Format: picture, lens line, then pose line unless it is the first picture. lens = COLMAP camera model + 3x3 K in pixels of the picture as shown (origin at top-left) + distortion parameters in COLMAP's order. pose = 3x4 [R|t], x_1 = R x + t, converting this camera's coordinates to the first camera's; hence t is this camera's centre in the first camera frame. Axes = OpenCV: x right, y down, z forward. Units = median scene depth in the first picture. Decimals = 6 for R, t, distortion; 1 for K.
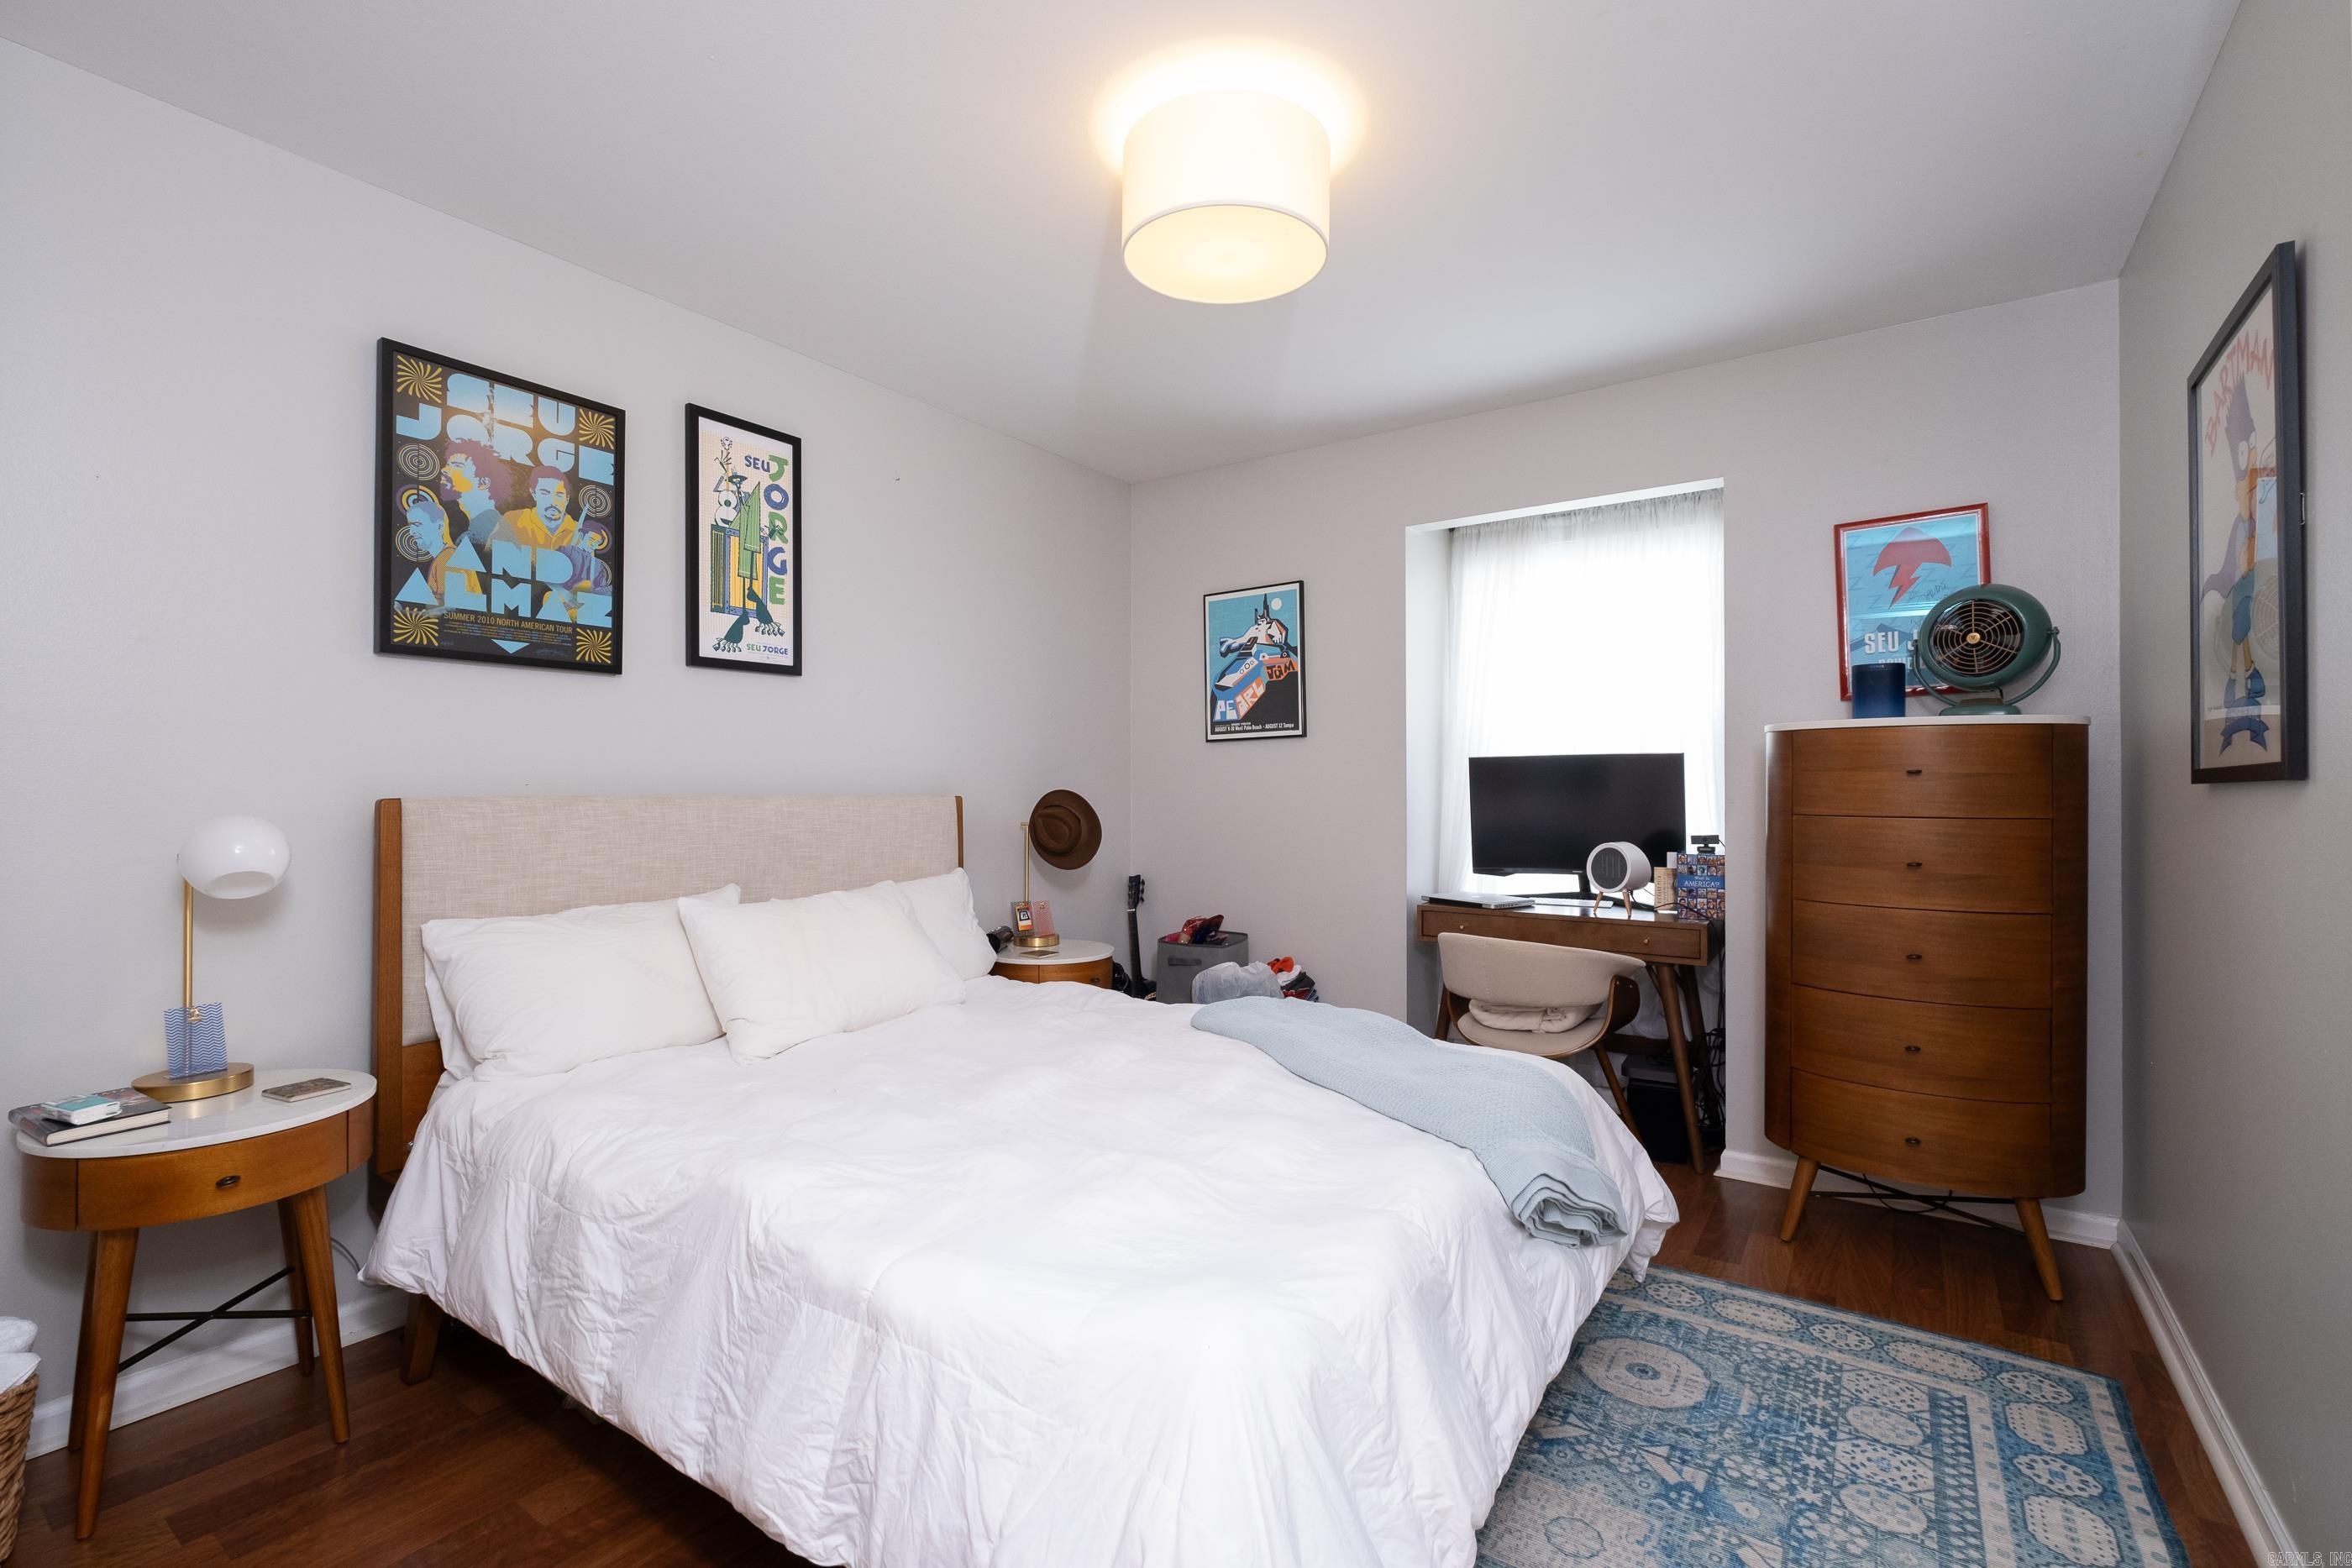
lens RADIAL K [[1060.2, 0, 1165.2], [0, 1060.2, 782.5], [0, 0, 1]] dist [-0.003641, 0.000350]
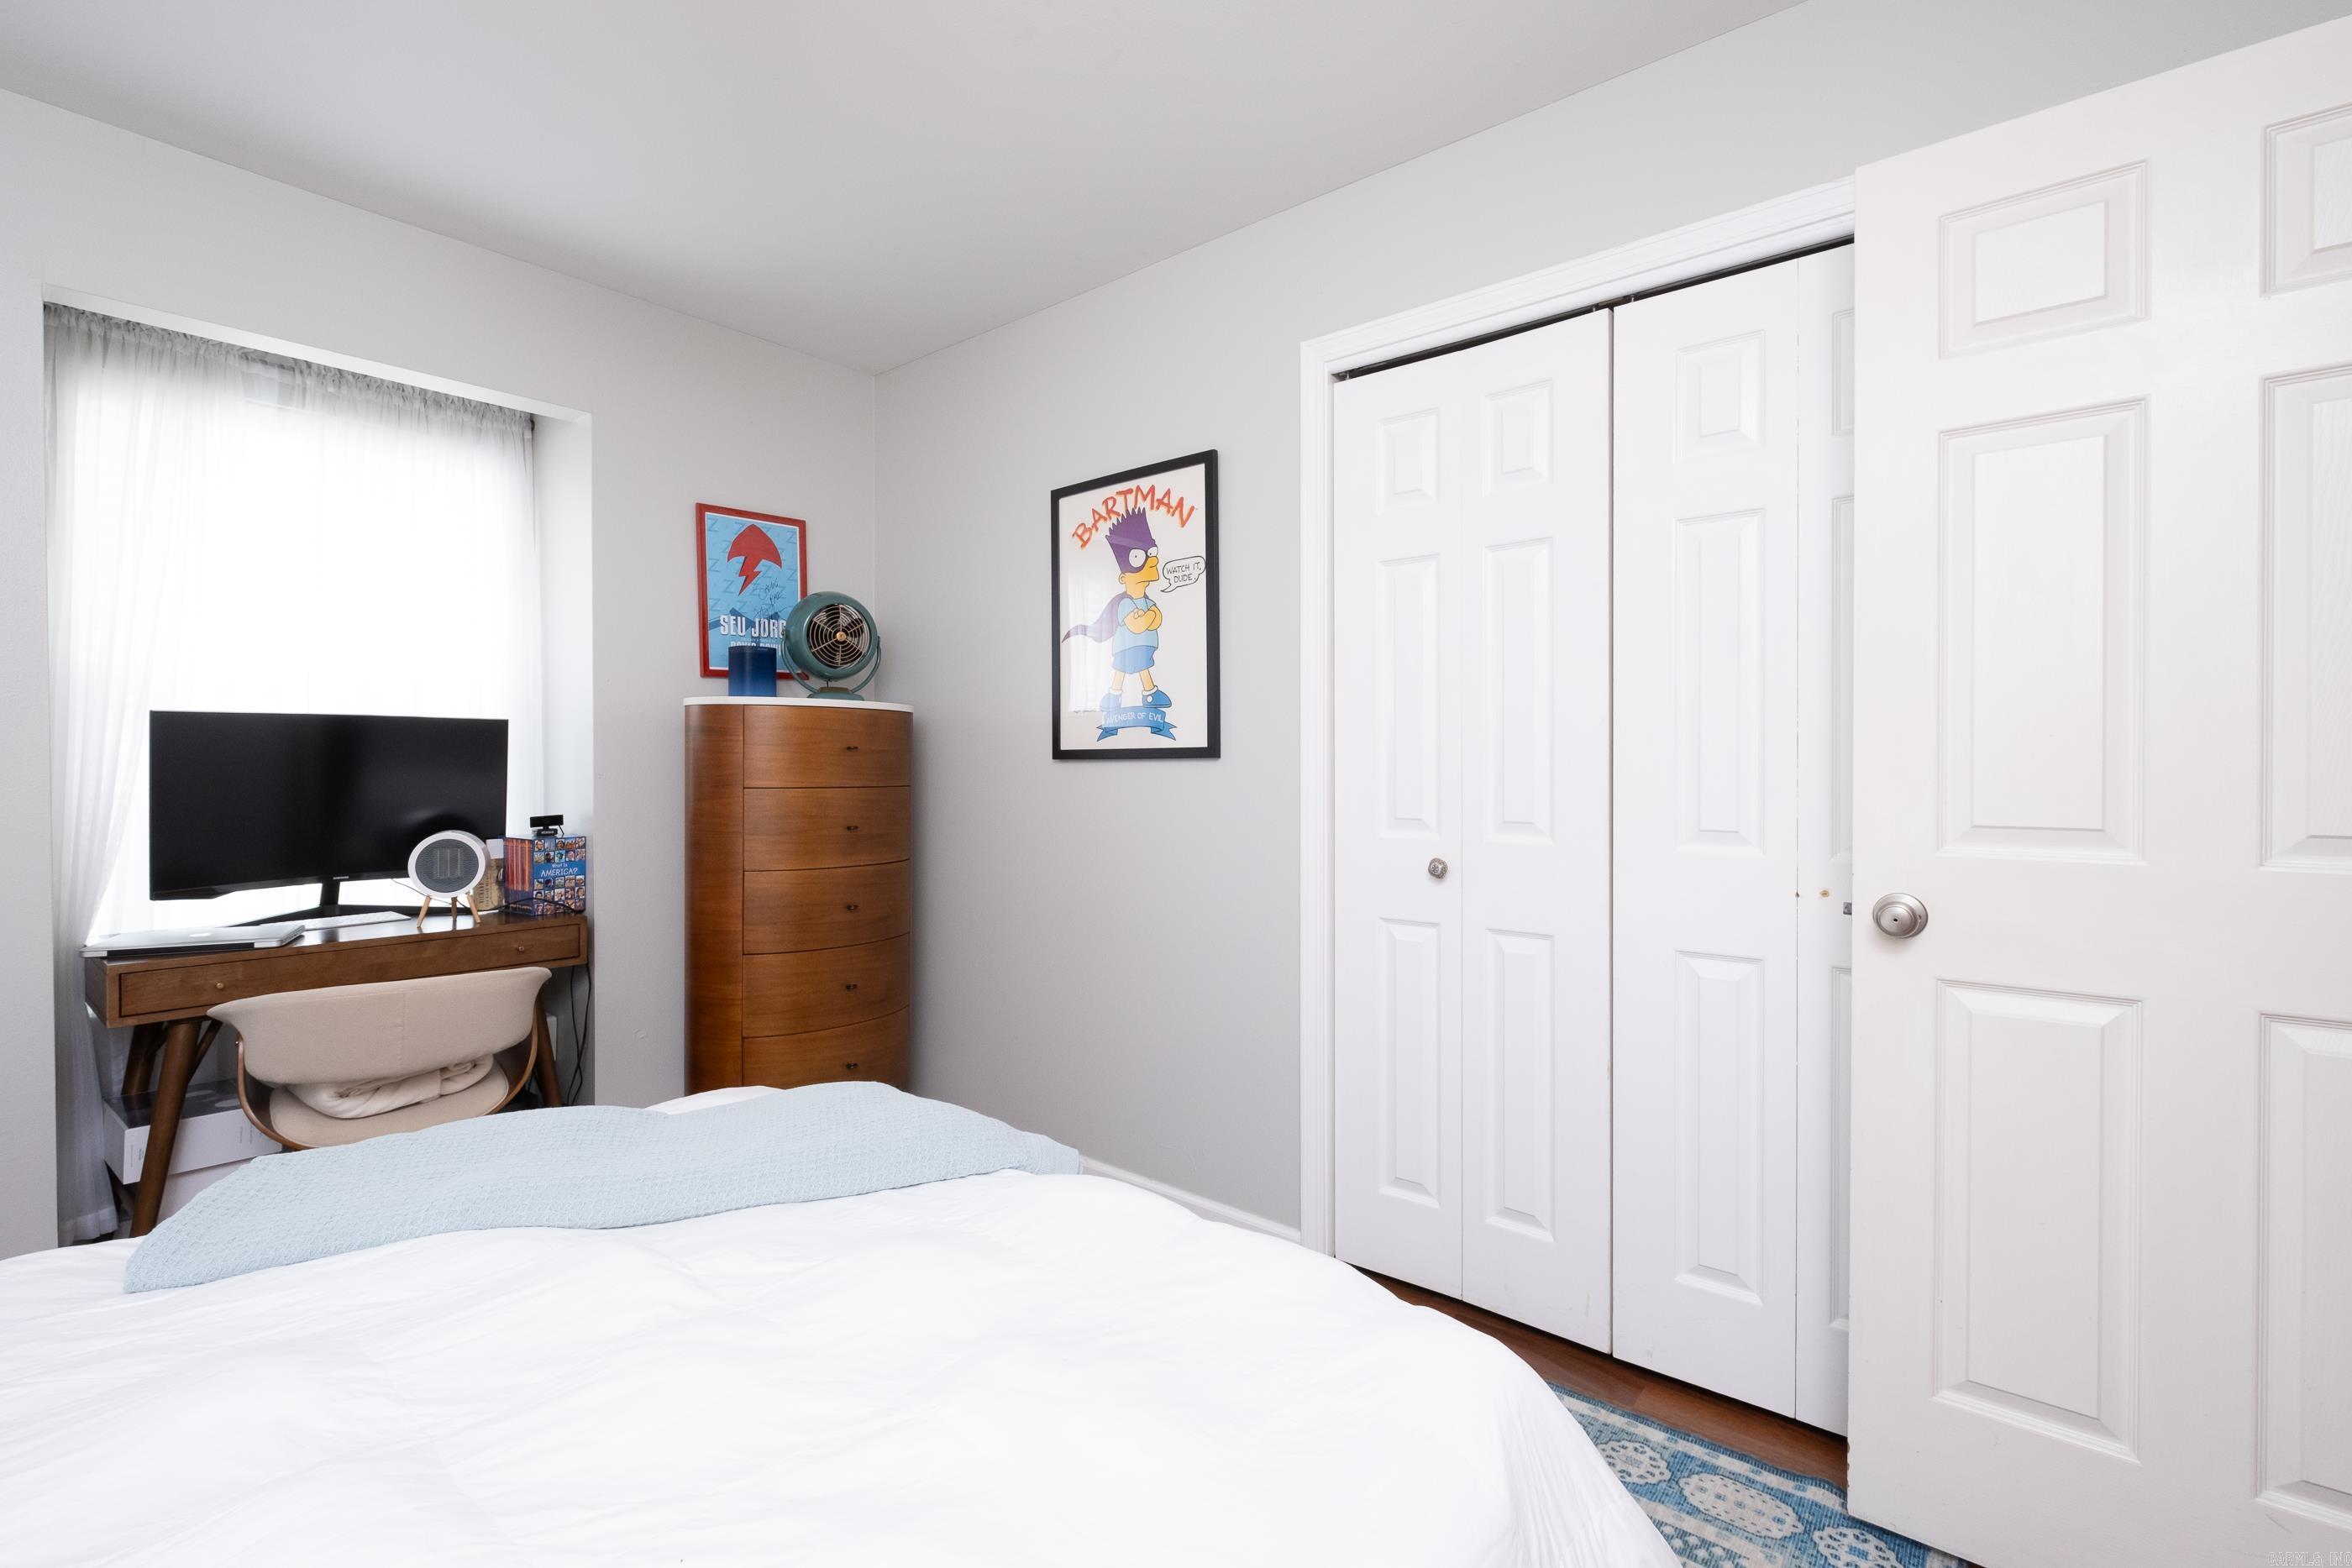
lens RADIAL K [[1060.2, 0, 1166.2], [0, 1060.2, 775.1], [0, 0, 1]] dist [-0.003641, 0.000350]
pose [[0.056839, -0.011430, 0.998318, -0.327181], [-0.005007, 0.999919, 0.011733, 0.003856], [-0.998371, -0.005665, 0.056777, 0.453879]]
